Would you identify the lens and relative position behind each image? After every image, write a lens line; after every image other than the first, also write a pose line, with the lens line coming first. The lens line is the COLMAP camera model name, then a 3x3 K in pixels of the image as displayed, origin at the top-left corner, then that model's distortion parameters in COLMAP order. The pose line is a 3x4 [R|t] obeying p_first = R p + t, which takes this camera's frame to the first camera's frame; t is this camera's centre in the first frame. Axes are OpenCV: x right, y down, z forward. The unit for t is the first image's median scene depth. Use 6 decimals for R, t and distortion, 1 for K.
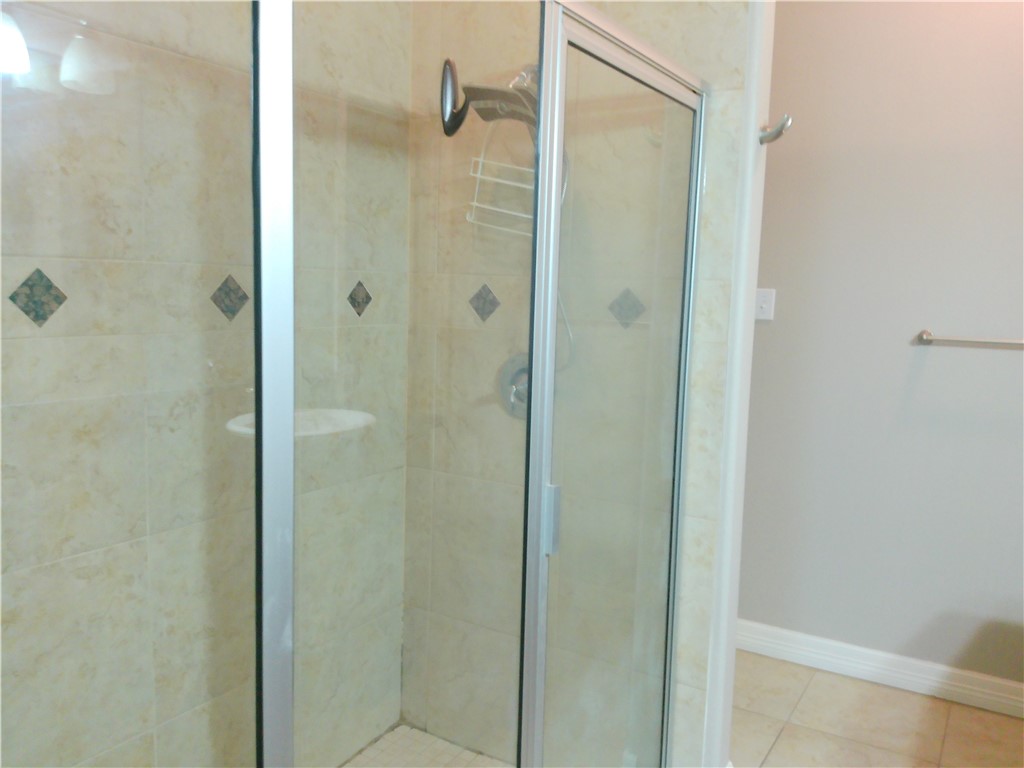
lens RADIAL K [[845.7, 0, 512.0], [0, 845.7, 384.0], [0, 0, 1]] dist [0.126417, -0.255285]
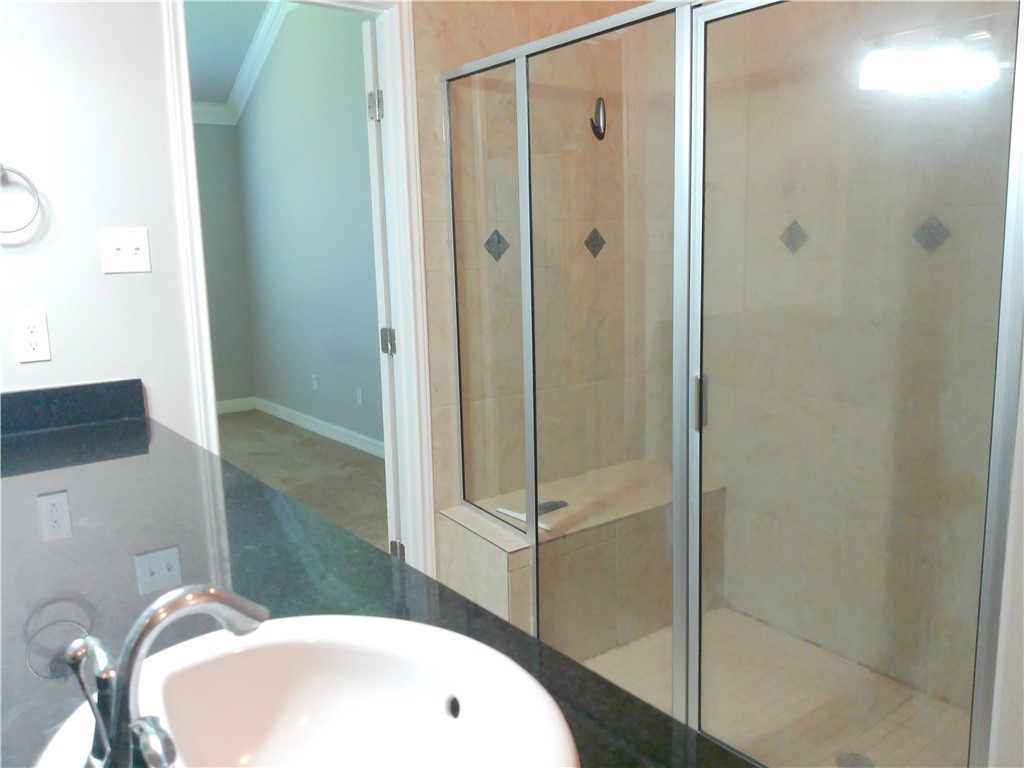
lens RADIAL K [[845.7, 0, 512.0], [0, 845.7, 384.0], [0, 0, 1]] dist [0.126417, -0.255285]
pose [[-0.385319, 0.150052, -0.910502, 1.186497], [-0.079849, 0.977568, 0.194896, -0.097983], [0.919322, 0.147800, -0.364694, 1.090217]]
